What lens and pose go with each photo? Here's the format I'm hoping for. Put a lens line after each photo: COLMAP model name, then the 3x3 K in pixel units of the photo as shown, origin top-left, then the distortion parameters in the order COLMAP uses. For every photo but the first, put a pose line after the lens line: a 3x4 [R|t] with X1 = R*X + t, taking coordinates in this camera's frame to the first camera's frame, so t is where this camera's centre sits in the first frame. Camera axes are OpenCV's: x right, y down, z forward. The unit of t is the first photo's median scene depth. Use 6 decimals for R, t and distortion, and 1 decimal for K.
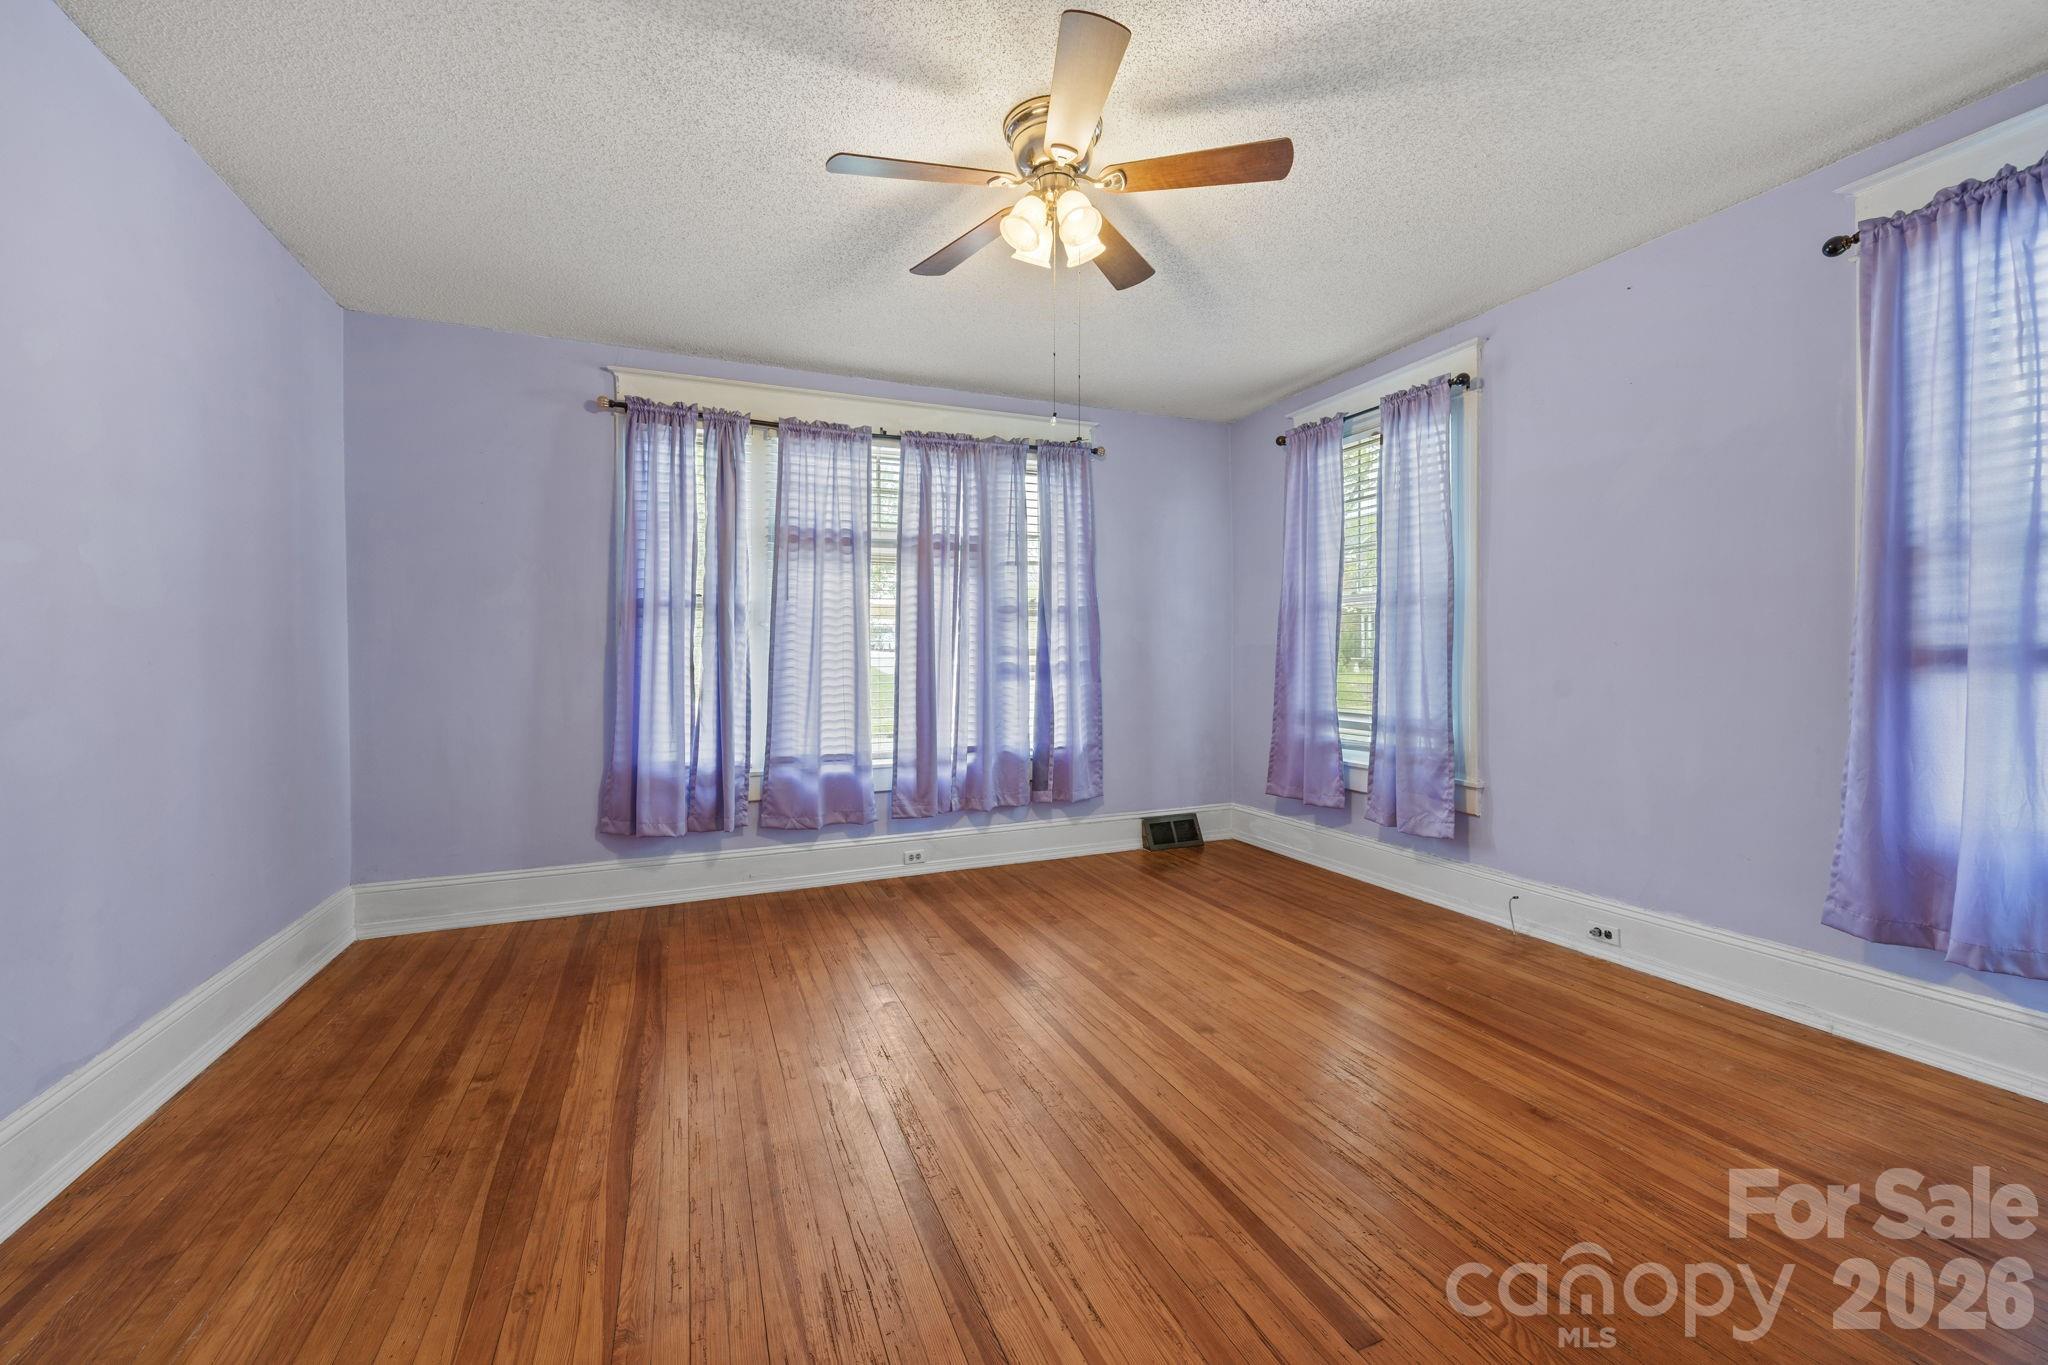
lens RADIAL K [[796.7, 0, 1016.5], [0, 796.7, 669.6], [0, 0, 1]] dist [-0.003473, 0.000508]
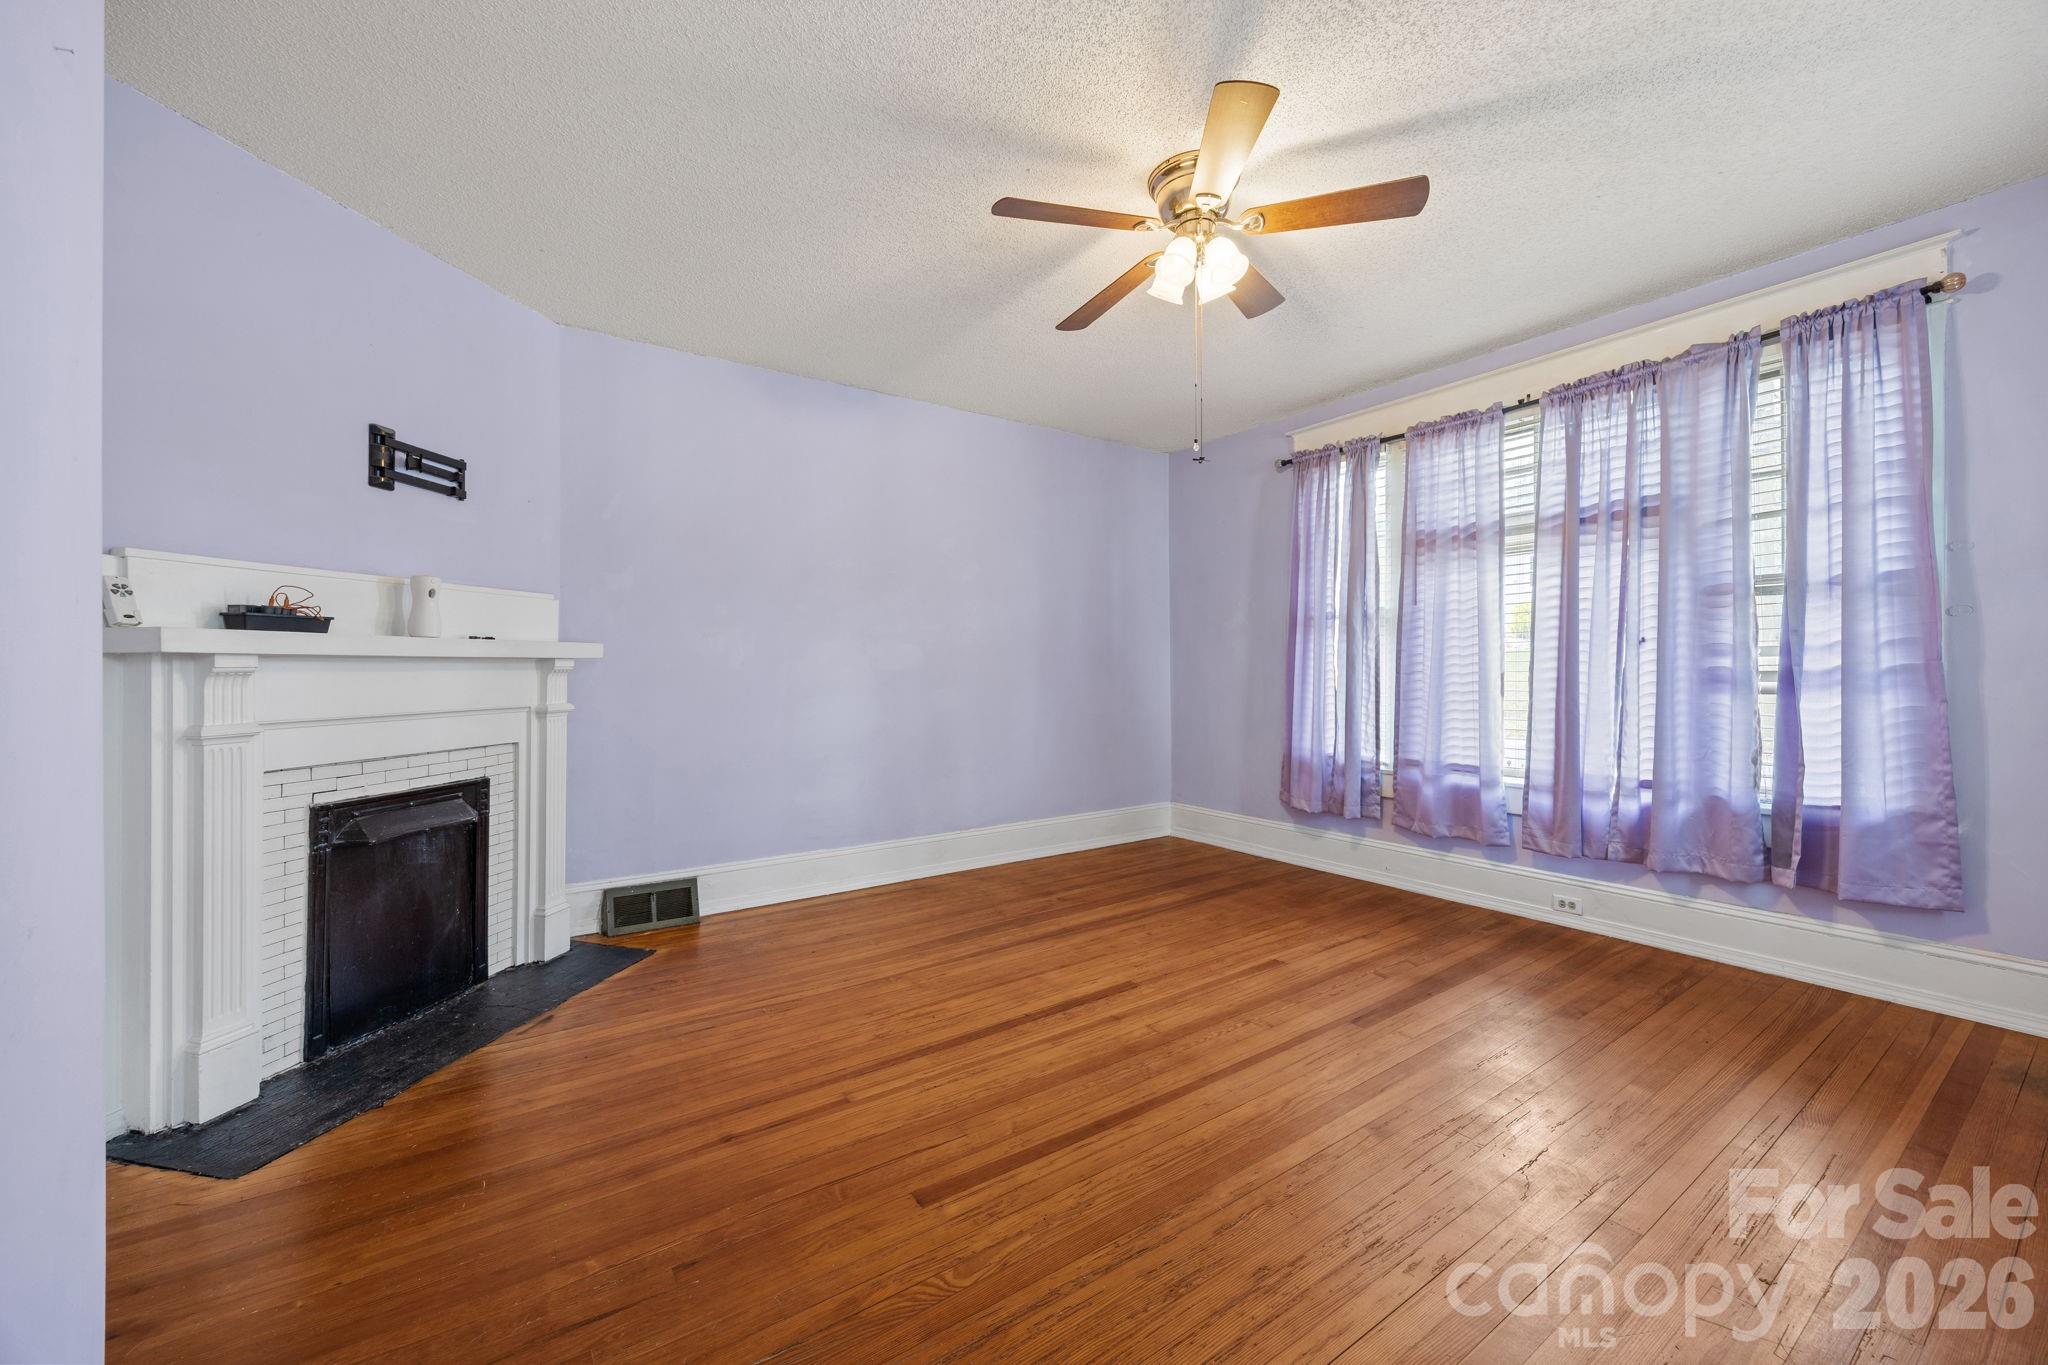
lens RADIAL K [[796.7, 0, 1025.2], [0, 796.7, 666.3], [0, 0, 1]] dist [-0.003473, 0.000508]
pose [[0.205038, 0.003705, -0.978747, 0.597374], [-0.006430, 0.999976, 0.002438, -0.008406], [0.978733, 0.005793, 0.205057, 0.307993]]
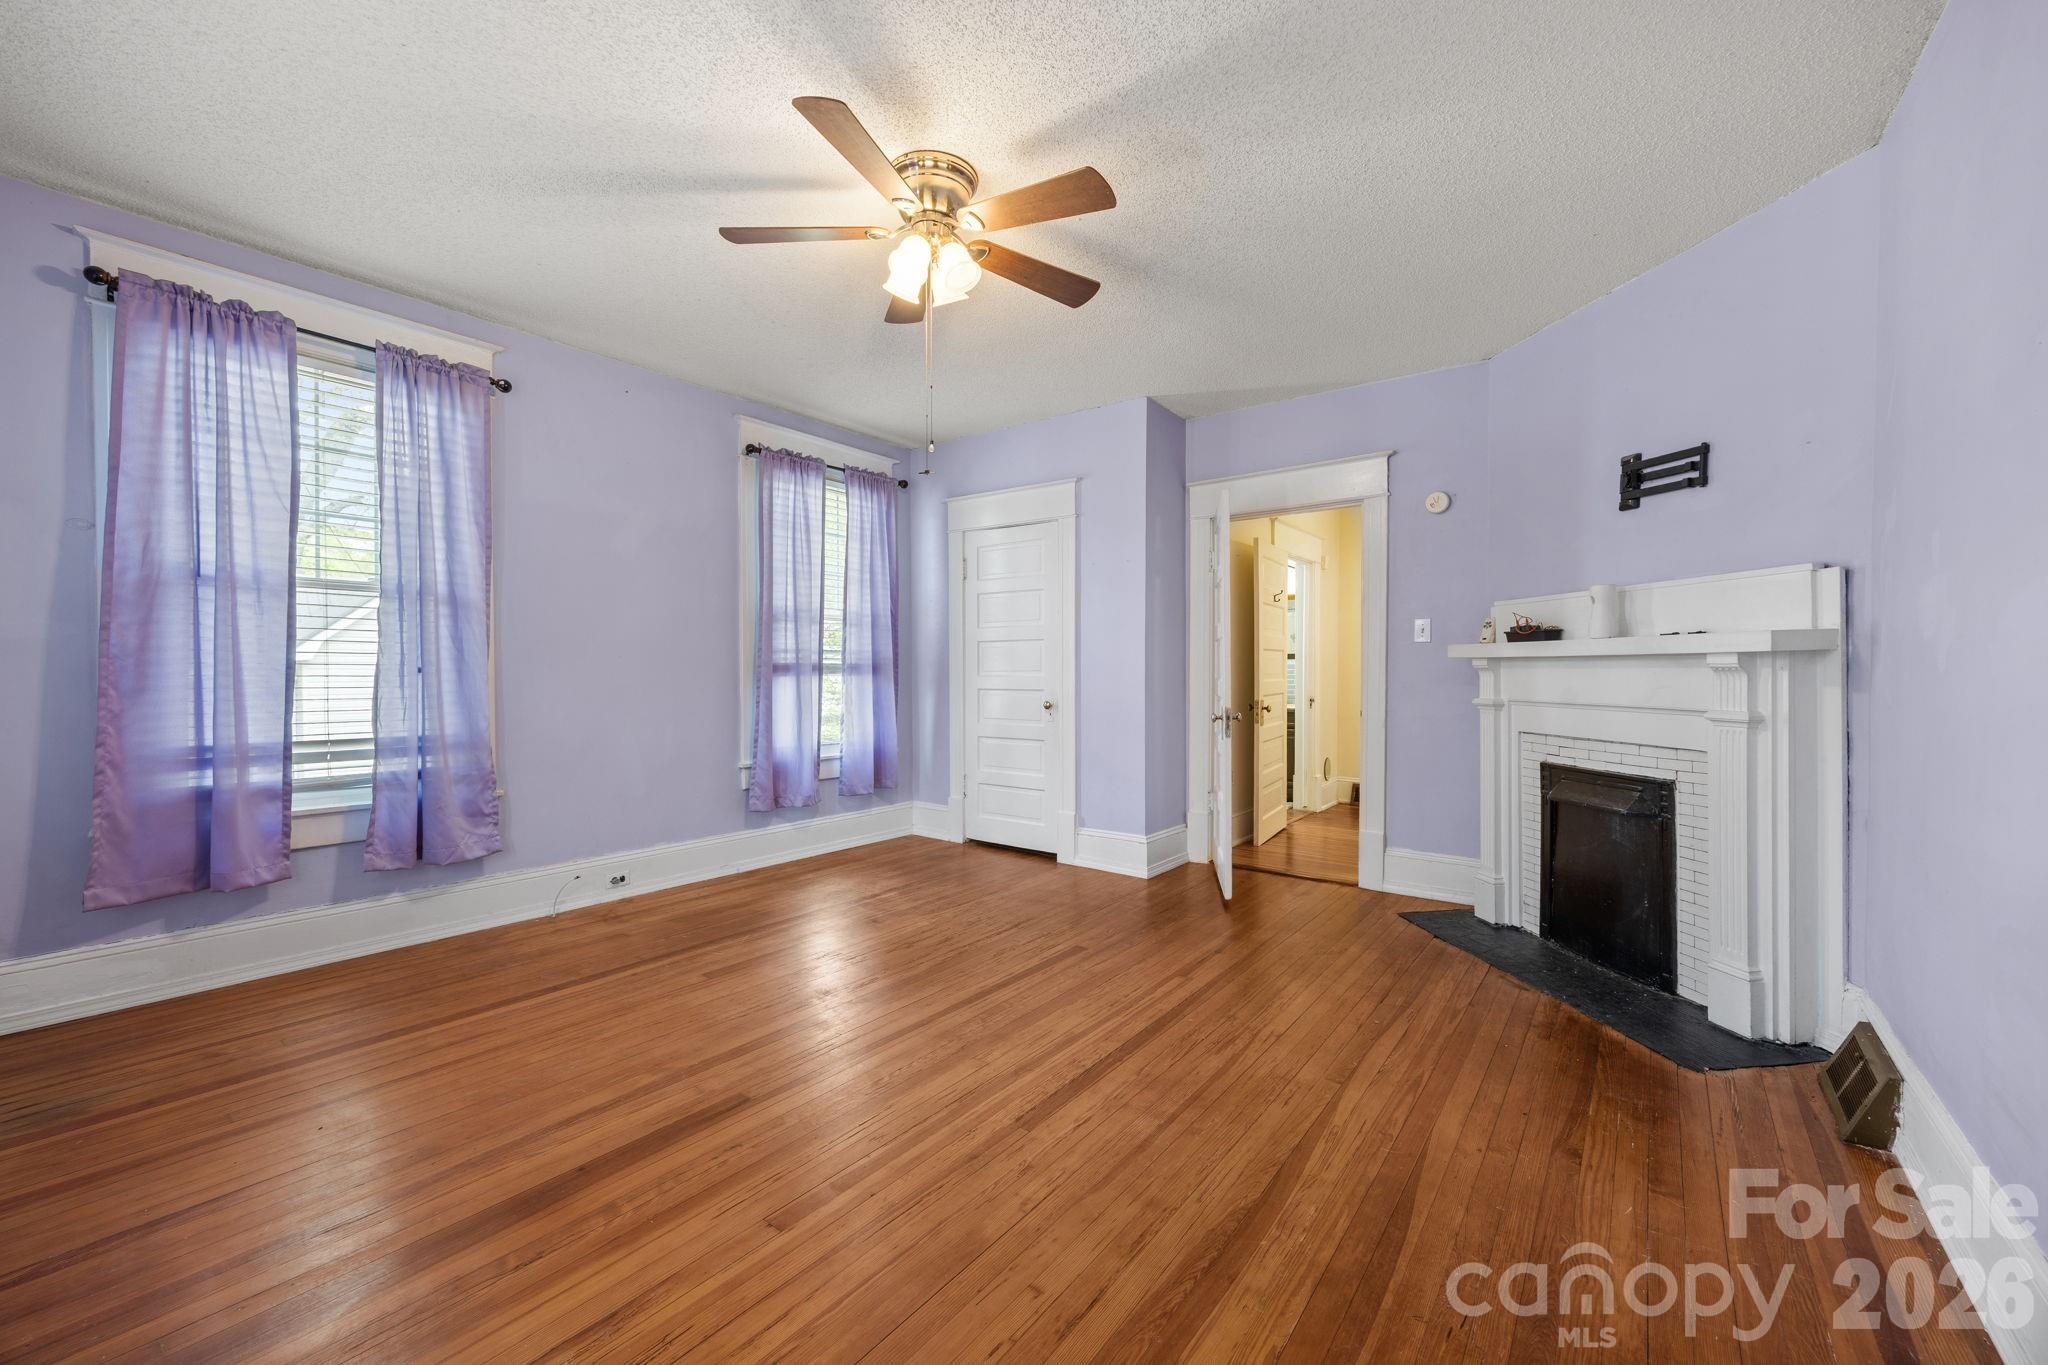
lens RADIAL K [[796.7, 0, 1031.9], [0, 796.7, 689.2], [0, 0, 1]] dist [-0.003473, 0.000508]
pose [[-0.501802, -0.018116, 0.864793, -0.544753], [0.010100, 0.999590, 0.026801, -0.005447], [-0.864924, 0.022183, -0.501413, 0.804053]]
